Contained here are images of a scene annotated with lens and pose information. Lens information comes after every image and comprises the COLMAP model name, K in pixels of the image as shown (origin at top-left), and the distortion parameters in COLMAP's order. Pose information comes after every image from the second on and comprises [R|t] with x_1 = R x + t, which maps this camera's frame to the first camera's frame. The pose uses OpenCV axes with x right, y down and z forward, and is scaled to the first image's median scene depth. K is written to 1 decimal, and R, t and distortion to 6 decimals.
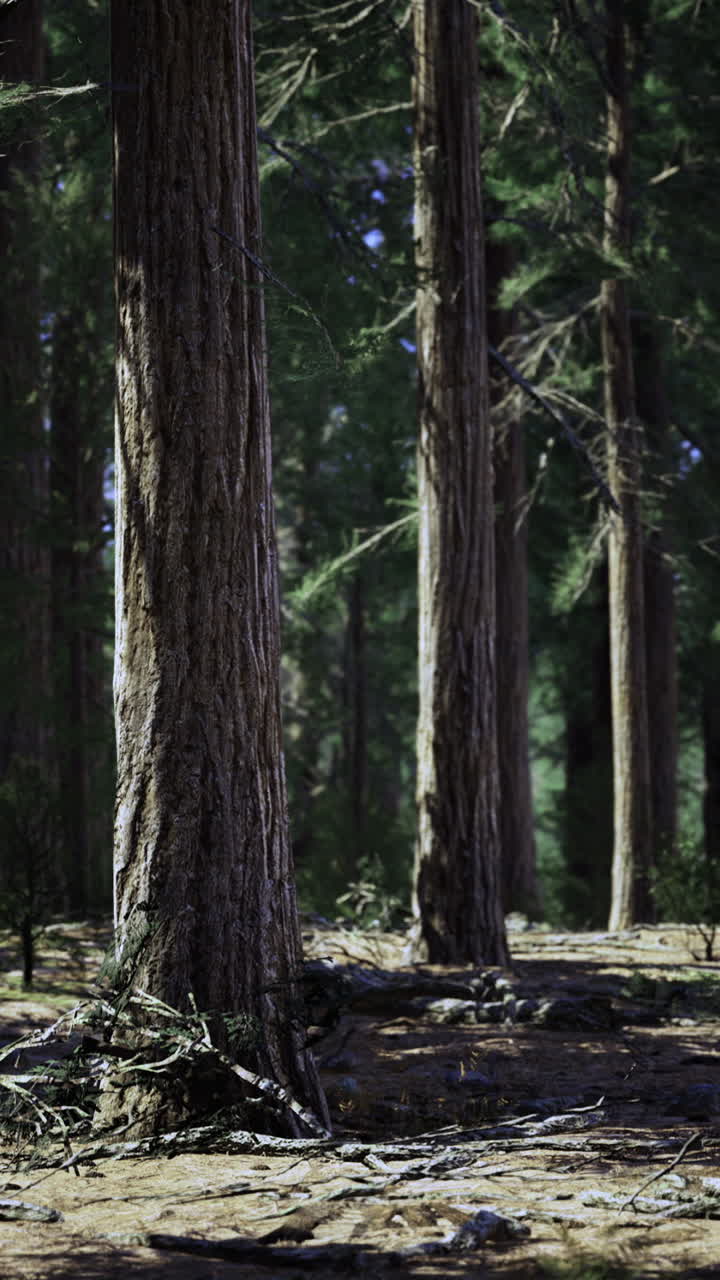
lens RADIAL K [[7877.7, 0, 359.5], [0, 7877.7, 639.5], [0, 0, 1]] dist [0.065842, 0.000000]
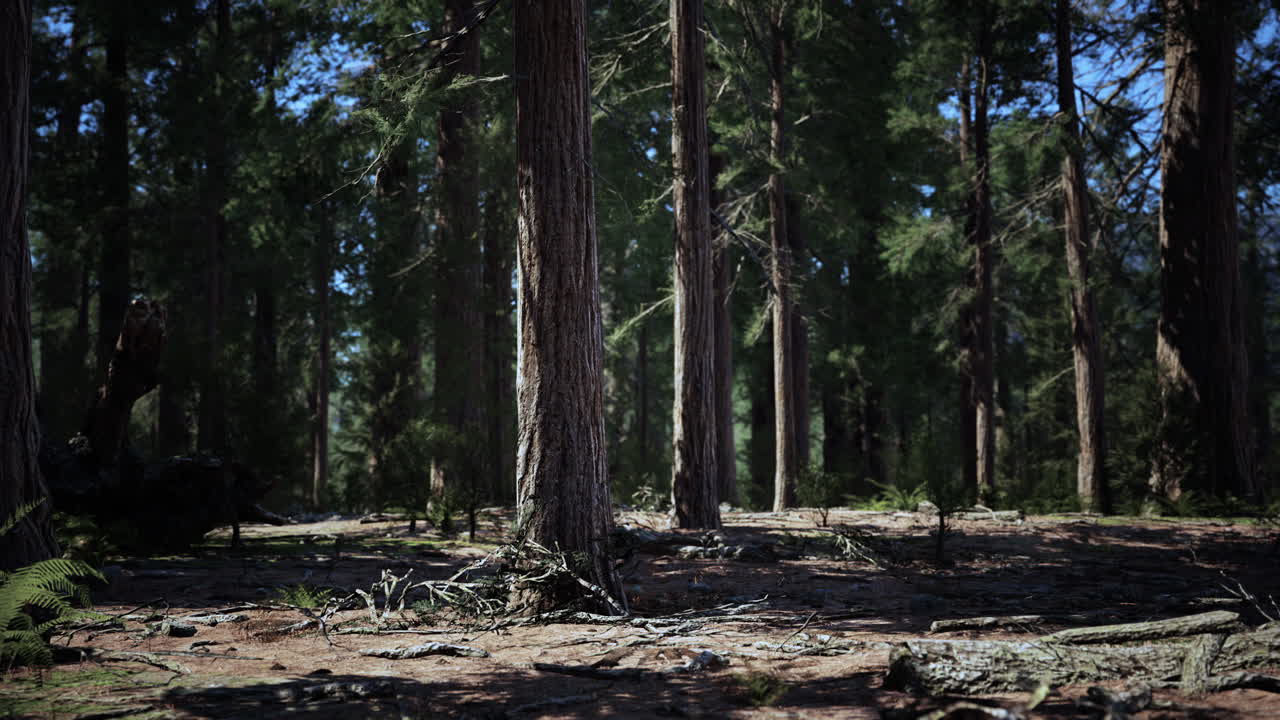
lens RADIAL K [[7877.7, 0, 640.4], [0, 7877.7, 360.6], [0, 0, 1]] dist [0.065842, 0.000000]
pose [[0.999891, -0.000352, -0.014774, 0.027721], [0.000246, 0.999974, -0.007214, 0.013953], [0.014776, 0.007209, 0.999865, -0.932514]]
